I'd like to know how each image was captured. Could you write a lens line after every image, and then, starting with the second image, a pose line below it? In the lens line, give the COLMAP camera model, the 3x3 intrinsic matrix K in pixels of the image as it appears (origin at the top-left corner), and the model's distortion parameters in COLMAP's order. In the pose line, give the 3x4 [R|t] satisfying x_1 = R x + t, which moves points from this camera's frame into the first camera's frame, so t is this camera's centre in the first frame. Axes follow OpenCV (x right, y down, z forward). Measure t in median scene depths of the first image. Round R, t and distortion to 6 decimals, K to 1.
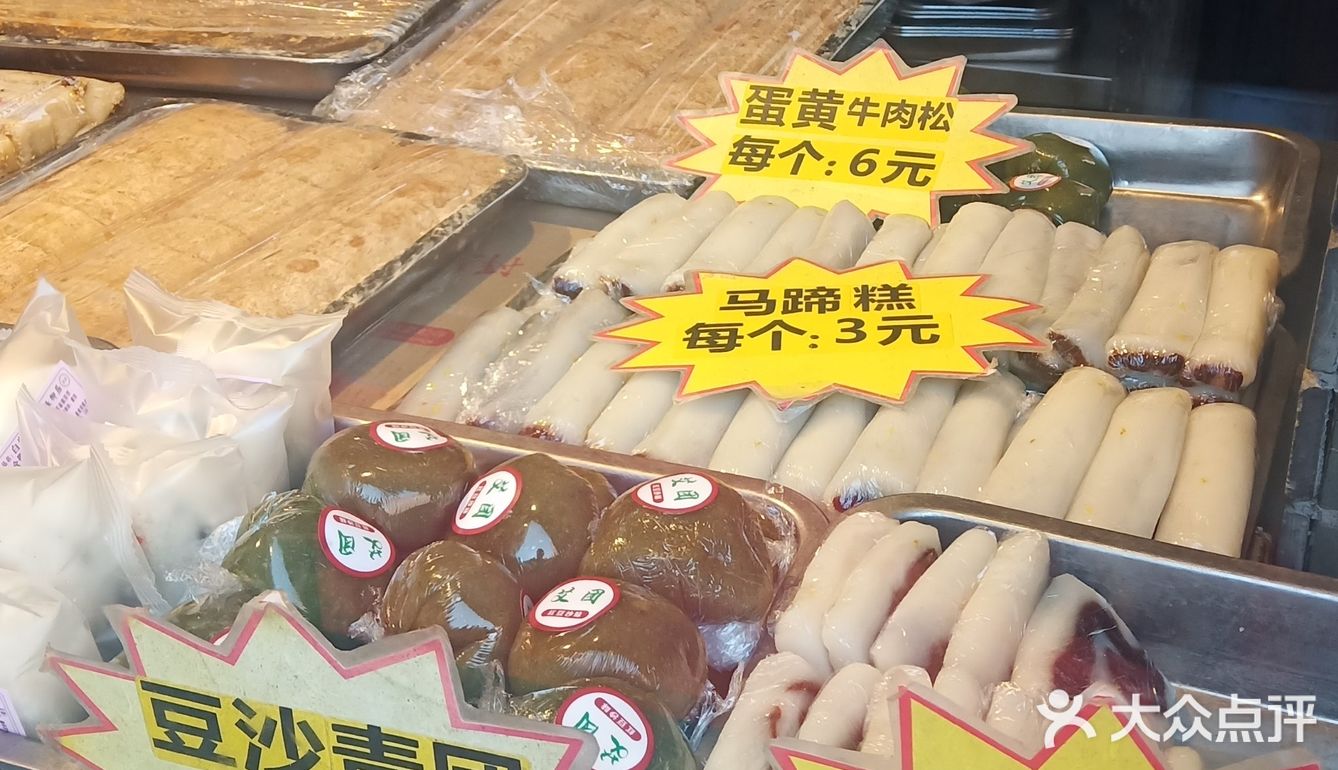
lens RADIAL K [[1872.3, 0, 669.0], [0, 1872.3, 385.0], [0, 0, 1]] dist [0.314827, -1.373828]
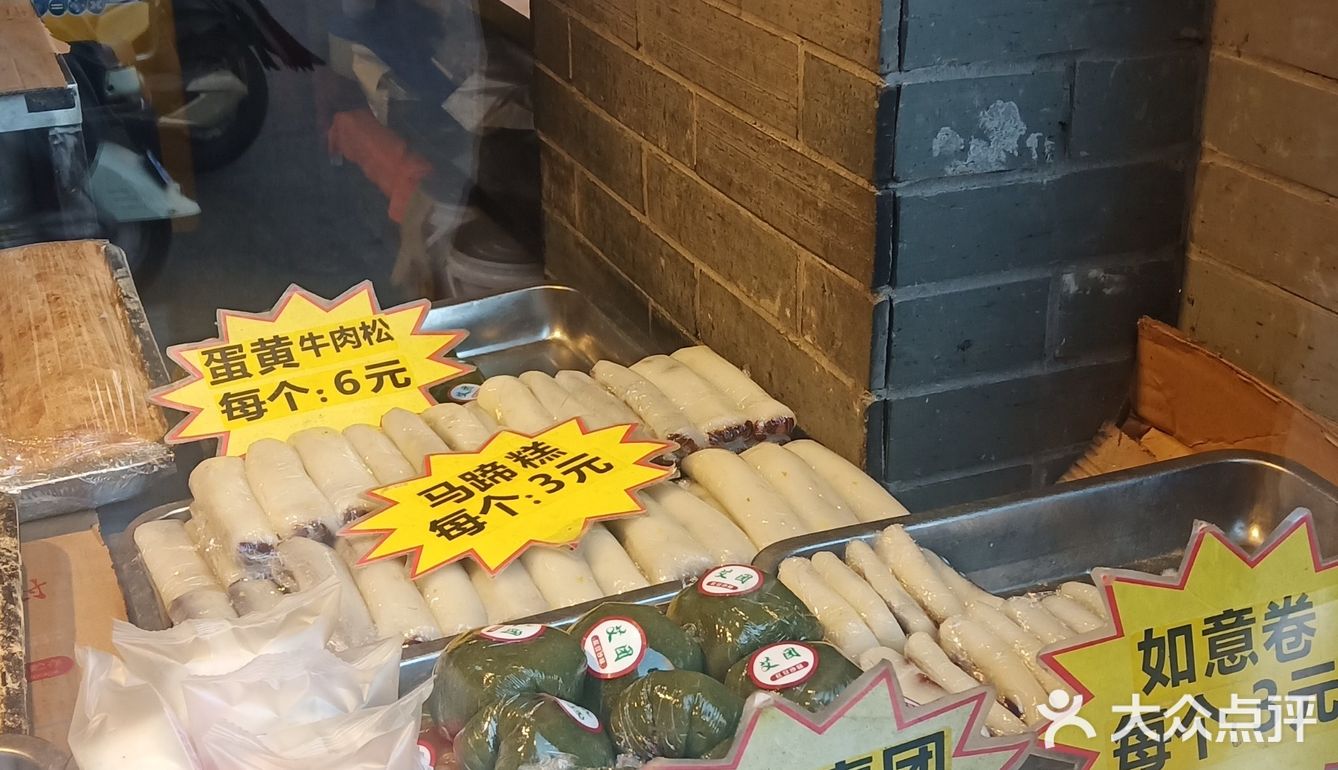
lens RADIAL K [[1872.3, 0, 669.0], [0, 1872.3, 385.0], [0, 0, 1]] dist [0.314827, -1.373828]
pose [[0.690597, -0.275368, 0.668766, -0.523332], [0.354312, 0.934932, 0.019085, -0.067237], [-0.630507, 0.223772, 0.743228, 0.013885]]
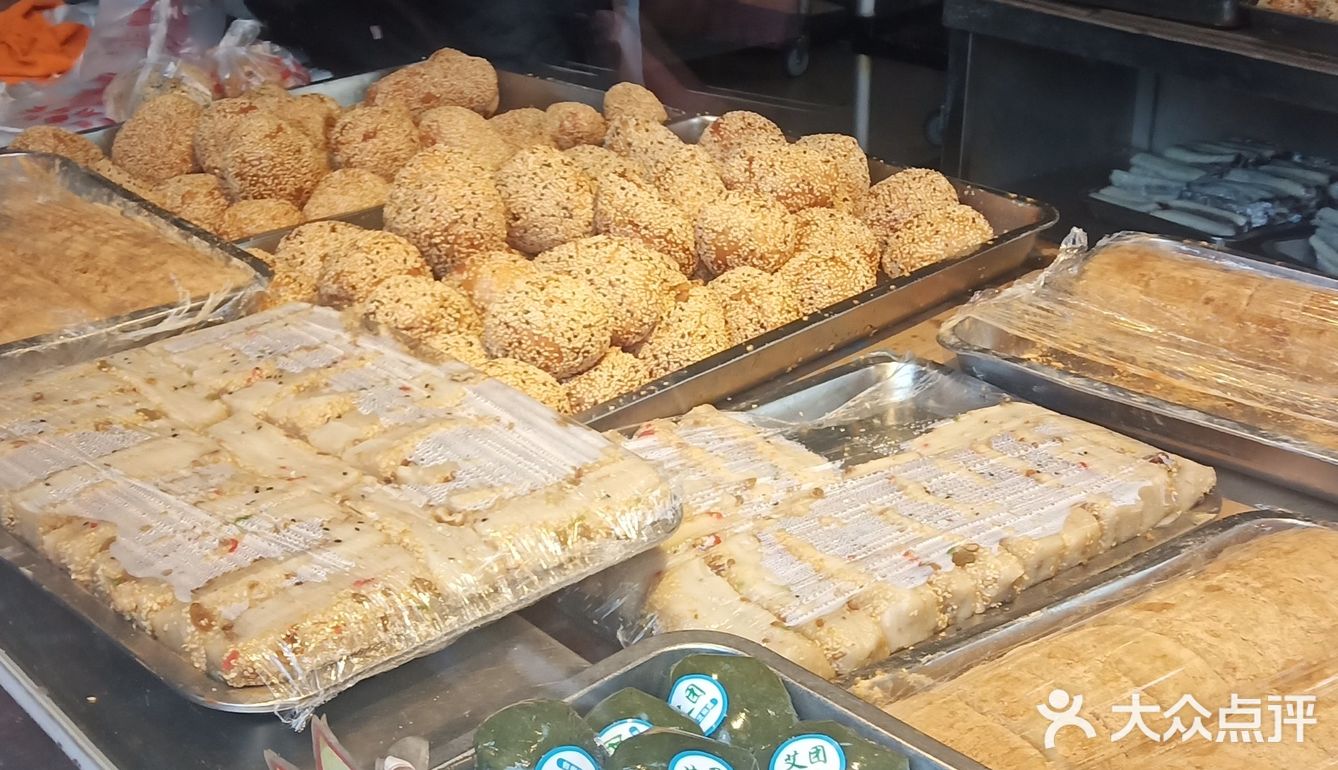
lens RADIAL K [[1872.3, 0, 669.0], [0, 1872.3, 385.0], [0, 0, 1]] dist [0.314827, -1.373828]
pose [[0.900913, 0.213749, -0.377714, -0.235729], [-0.251044, 0.966589, -0.051788, -0.107759], [0.354025, 0.141479, 0.924473, 0.137319]]
